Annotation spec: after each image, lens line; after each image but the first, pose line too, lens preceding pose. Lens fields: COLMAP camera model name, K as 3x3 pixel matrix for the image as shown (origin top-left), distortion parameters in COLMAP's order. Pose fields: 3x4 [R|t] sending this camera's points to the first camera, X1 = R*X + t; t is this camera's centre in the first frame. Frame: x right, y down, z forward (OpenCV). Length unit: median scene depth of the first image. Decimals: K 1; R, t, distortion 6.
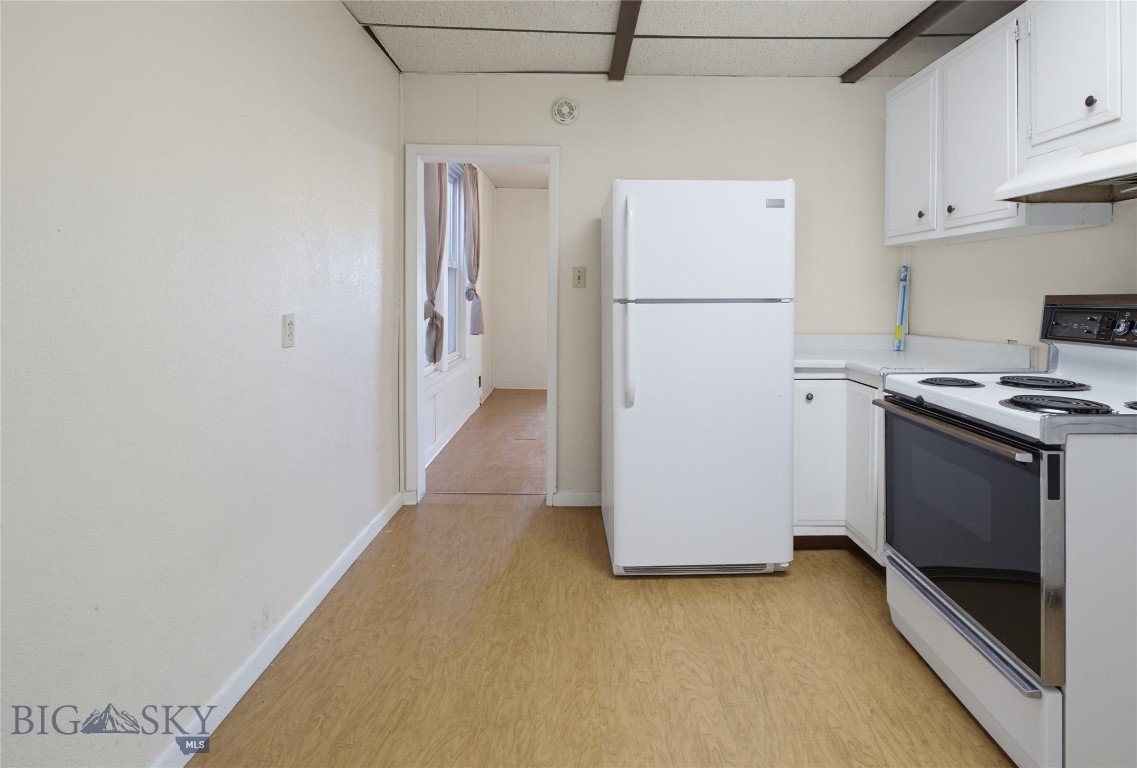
lens RADIAL K [[572.3, 0, 572.6], [0, 572.3, 305.6], [0, 0, 1]] dist [-0.003426, 0.001076]
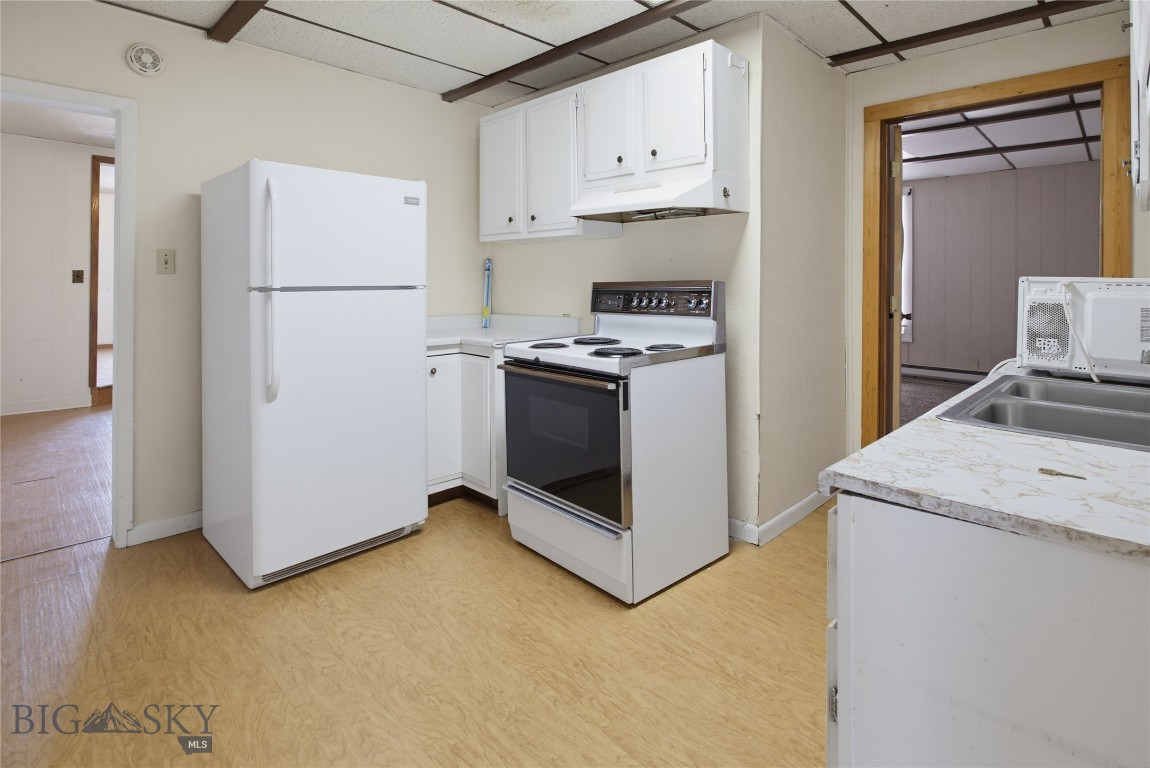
lens RADIAL K [[587.5, 0, 574.7], [0, 587.5, 281.4], [0, 0, 1]] dist [-0.001409, 0.000383]
pose [[0.709439, -0.001095, 0.704766, -0.246187], [0.014044, 0.999822, -0.012583, -0.001655], [-0.704627, 0.018825, 0.709328, -0.043273]]
